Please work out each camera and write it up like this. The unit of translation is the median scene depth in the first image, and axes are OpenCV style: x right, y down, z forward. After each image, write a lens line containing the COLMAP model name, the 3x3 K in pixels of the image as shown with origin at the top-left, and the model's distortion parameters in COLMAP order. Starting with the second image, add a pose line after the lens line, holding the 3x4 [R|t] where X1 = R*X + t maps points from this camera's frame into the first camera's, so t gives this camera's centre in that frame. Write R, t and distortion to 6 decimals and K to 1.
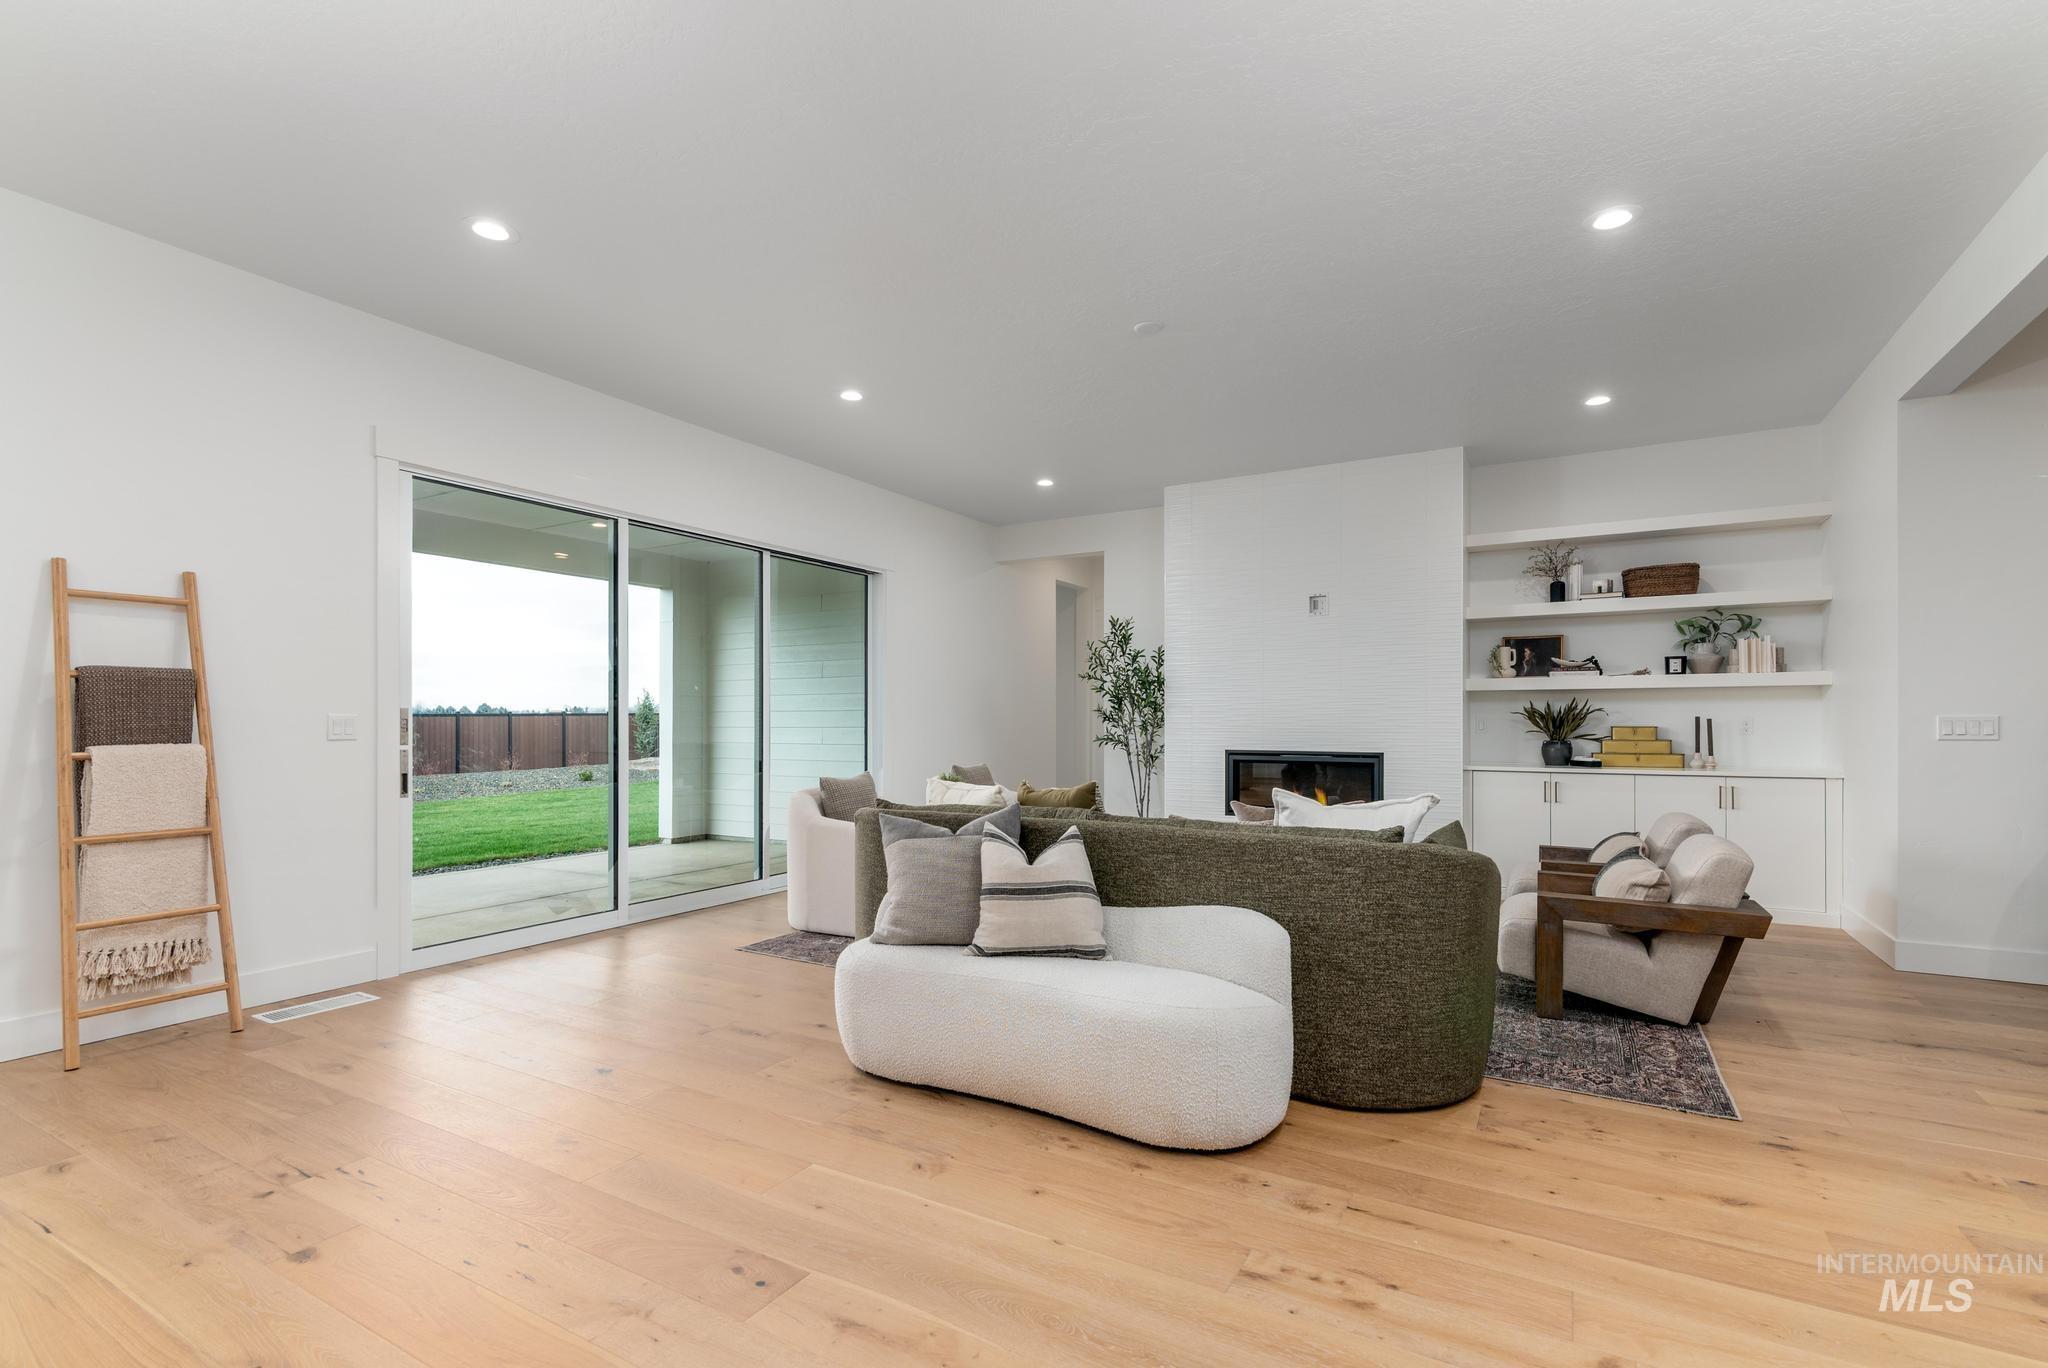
lens RADIAL K [[931.0, 0, 1026.4], [0, 931.0, 716.8], [0, 0, 1]] dist [0.000542, 0.000054]
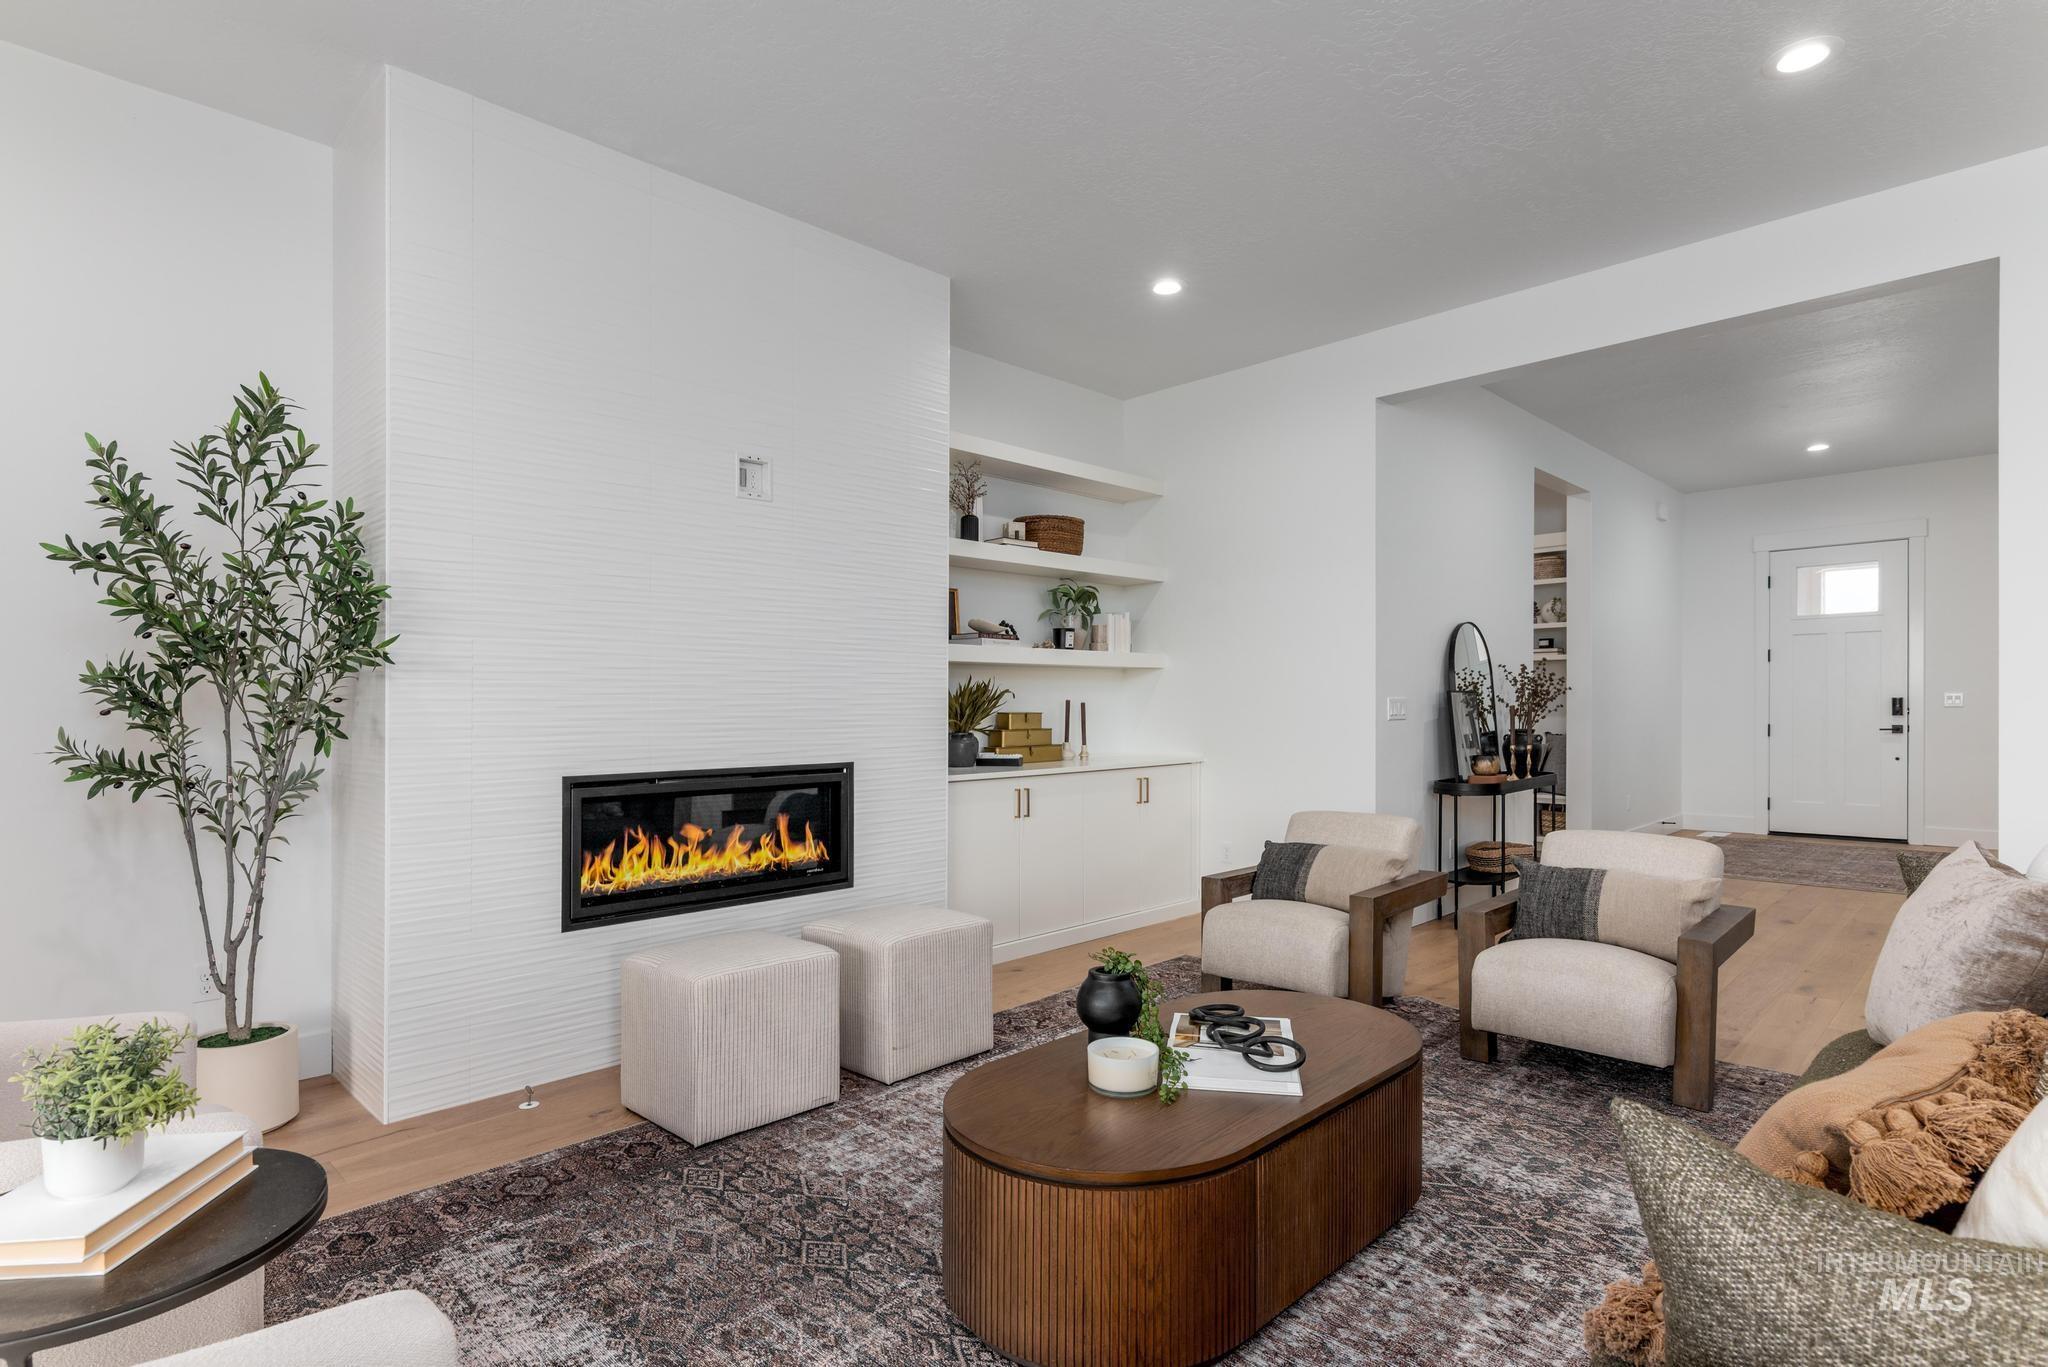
lens RADIAL K [[1060.1, 0, 1026.0], [0, 1060.1, 704.9], [0, 0, 1]] dist [0.002490, 0.000286]
pose [[0.244181, -0.002498, 0.969726, -0.229392], [-0.001406, 0.999995, 0.002930, 0.001531], [-0.969729, -0.002079, 0.244176, 0.782887]]
